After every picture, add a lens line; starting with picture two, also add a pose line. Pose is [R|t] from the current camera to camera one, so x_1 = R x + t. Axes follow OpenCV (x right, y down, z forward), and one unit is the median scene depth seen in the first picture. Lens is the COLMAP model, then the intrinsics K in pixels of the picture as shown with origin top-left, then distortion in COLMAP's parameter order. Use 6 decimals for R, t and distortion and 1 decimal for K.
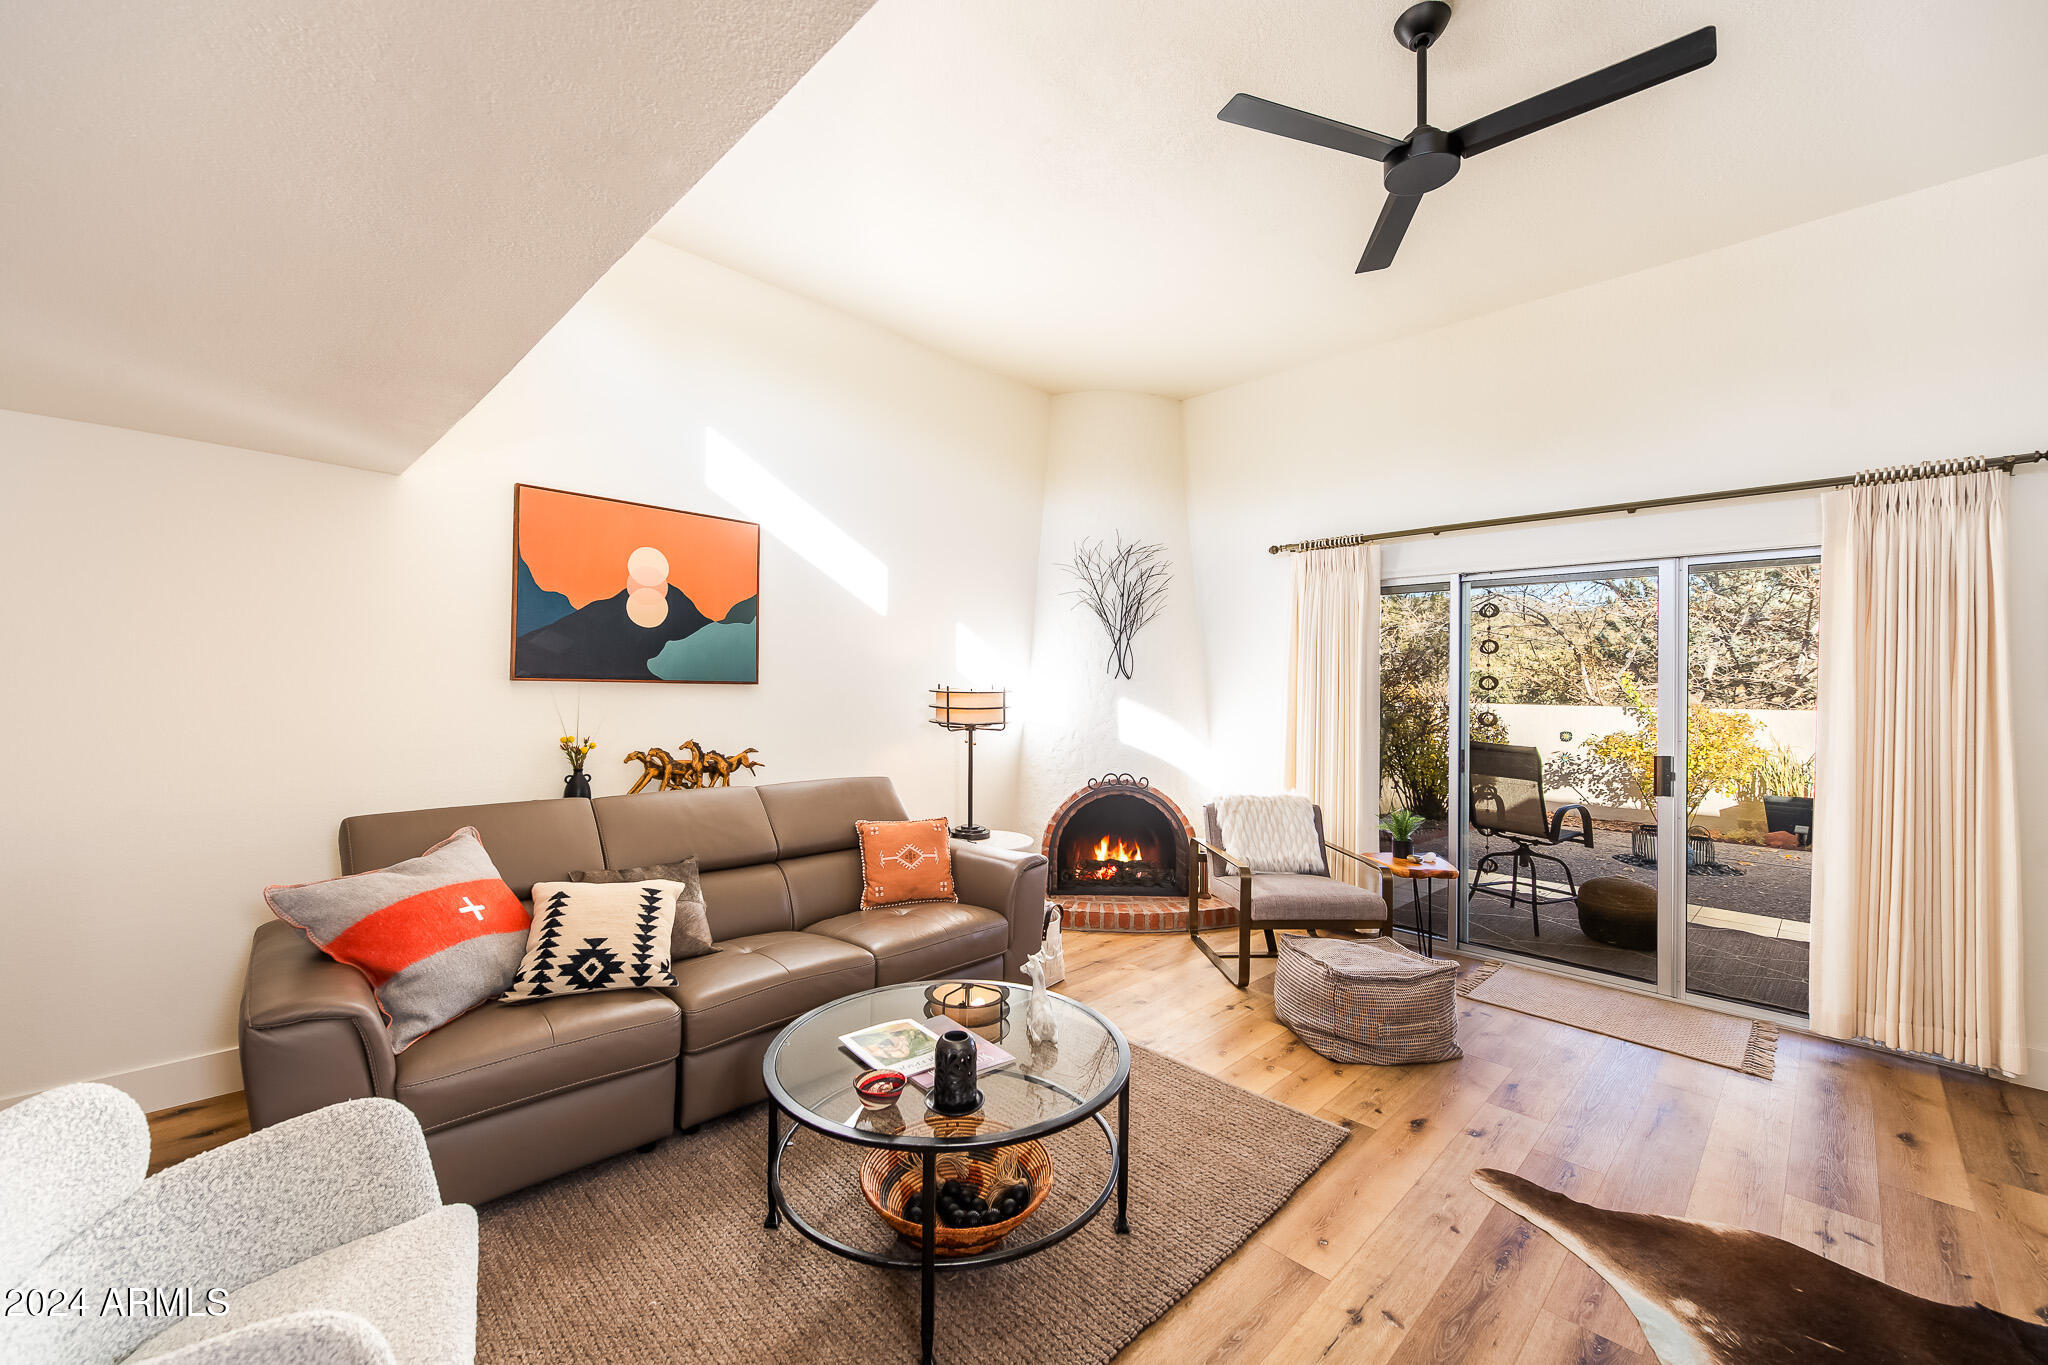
lens RADIAL K [[810.5, 0, 1025.8], [0, 810.5, 679.0], [0, 0, 1]] dist [0.000002, -0.000070]
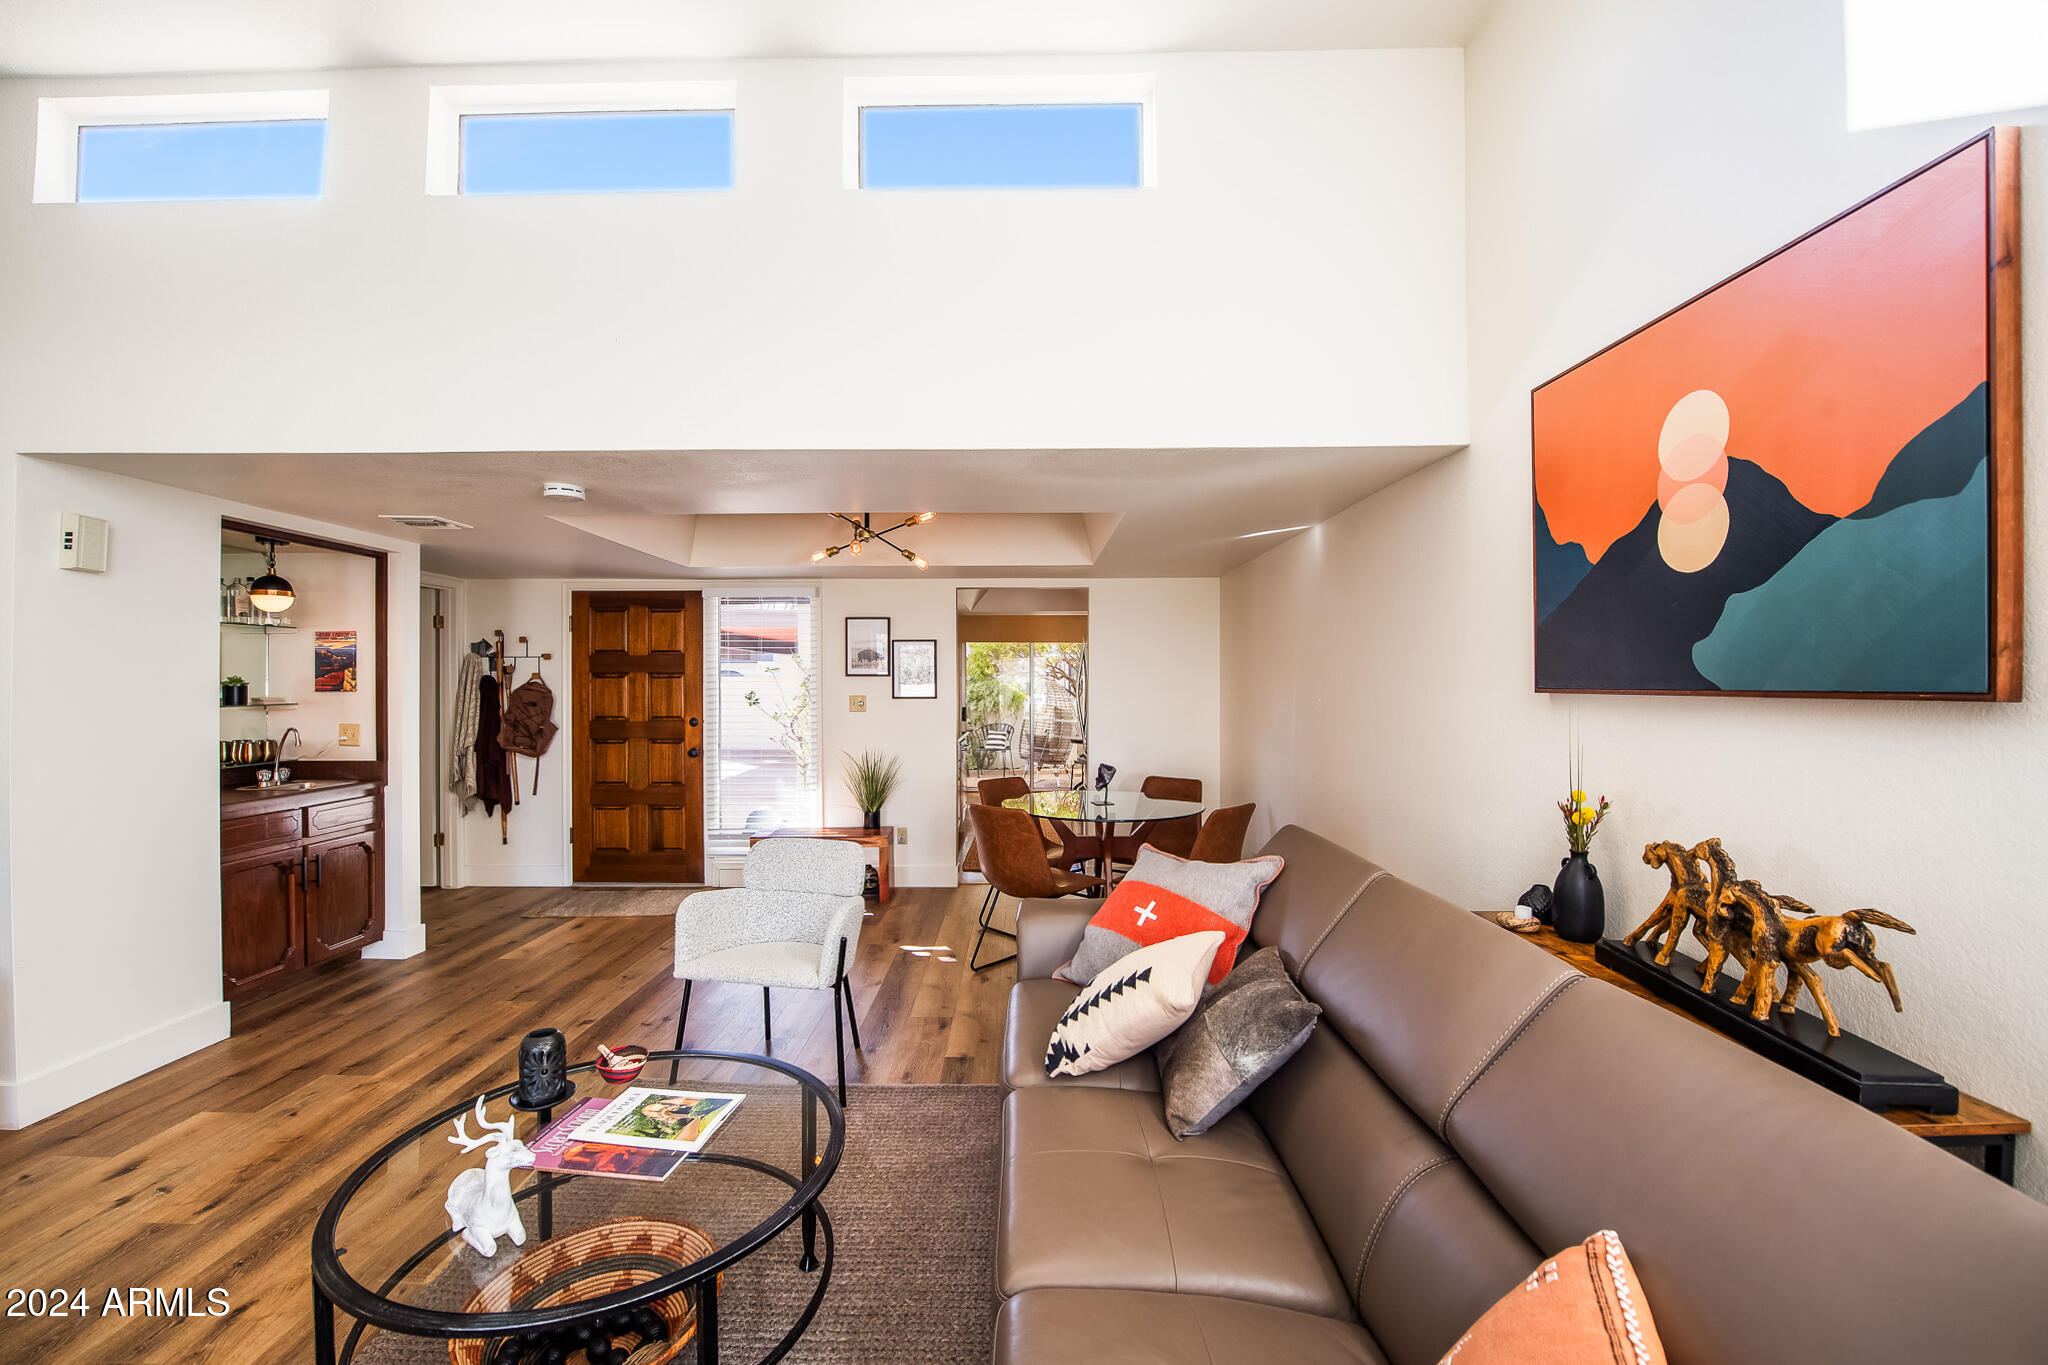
lens RADIAL K [[822.0, 0, 1019.2], [0, 822.0, 687.1], [0, 0, 1]] dist [-0.020556, -0.000207]
pose [[-0.706472, -0.017049, -0.707536, 0.106321], [-0.009235, 0.999847, -0.014872, 0.009532], [0.707681, -0.003972, -0.706521, 1.034779]]
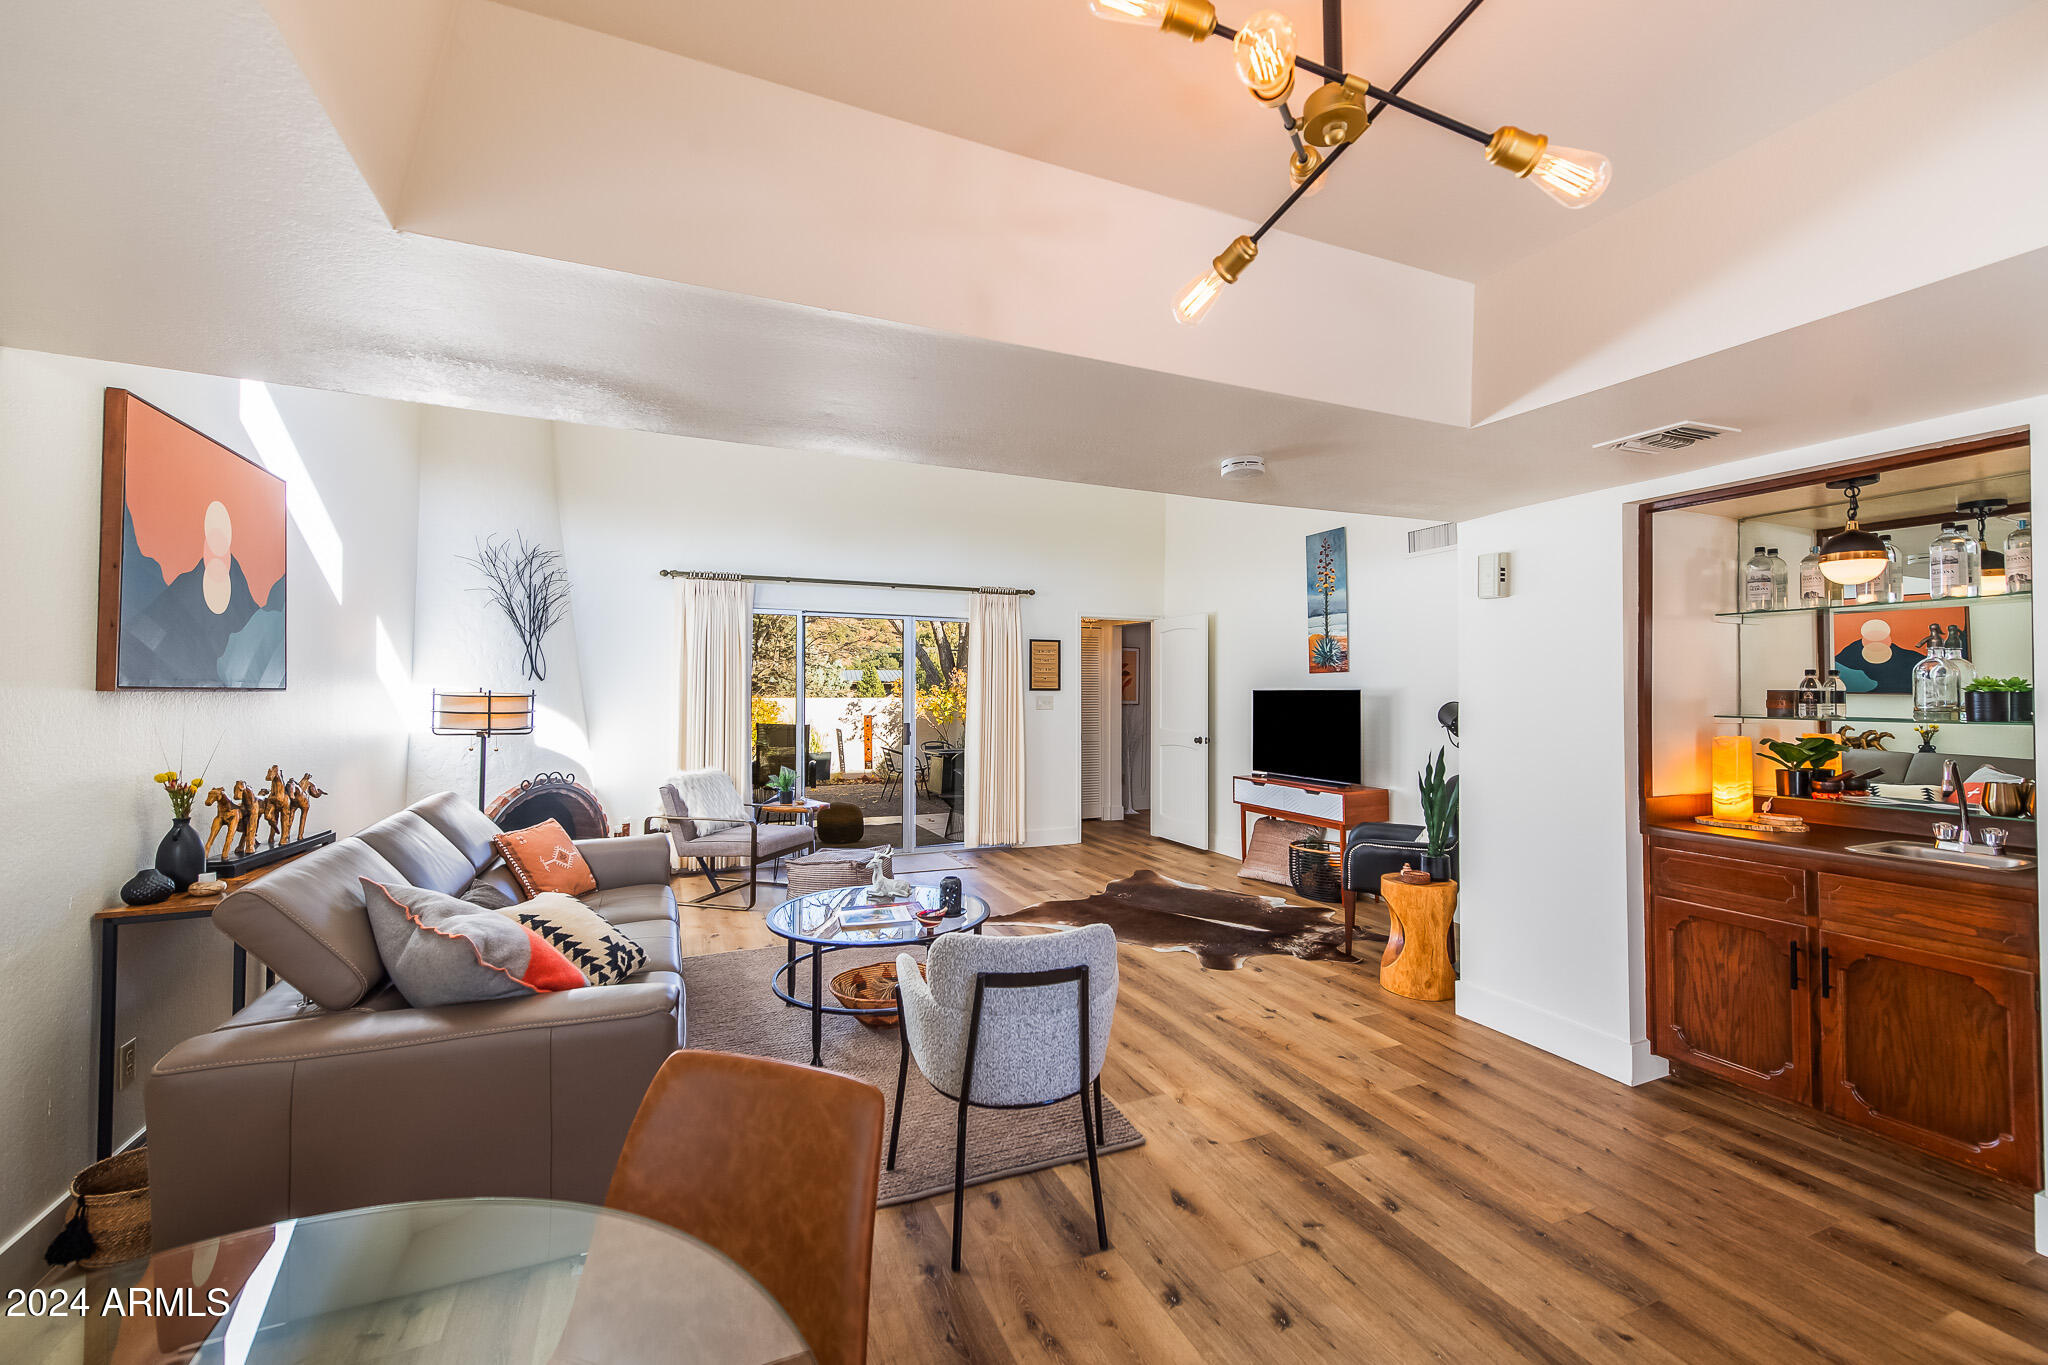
lens RADIAL K [[830.0, 0, 1028.6], [0, 830.0, 676.5], [0, 0, 1]] dist [0.000409, -0.000536]
pose [[0.359717, 0.001672, 0.933060, -0.877927], [-0.005419, 0.999985, 0.000298, -0.012133], [-0.933046, -0.005164, 0.359721, 0.068193]]
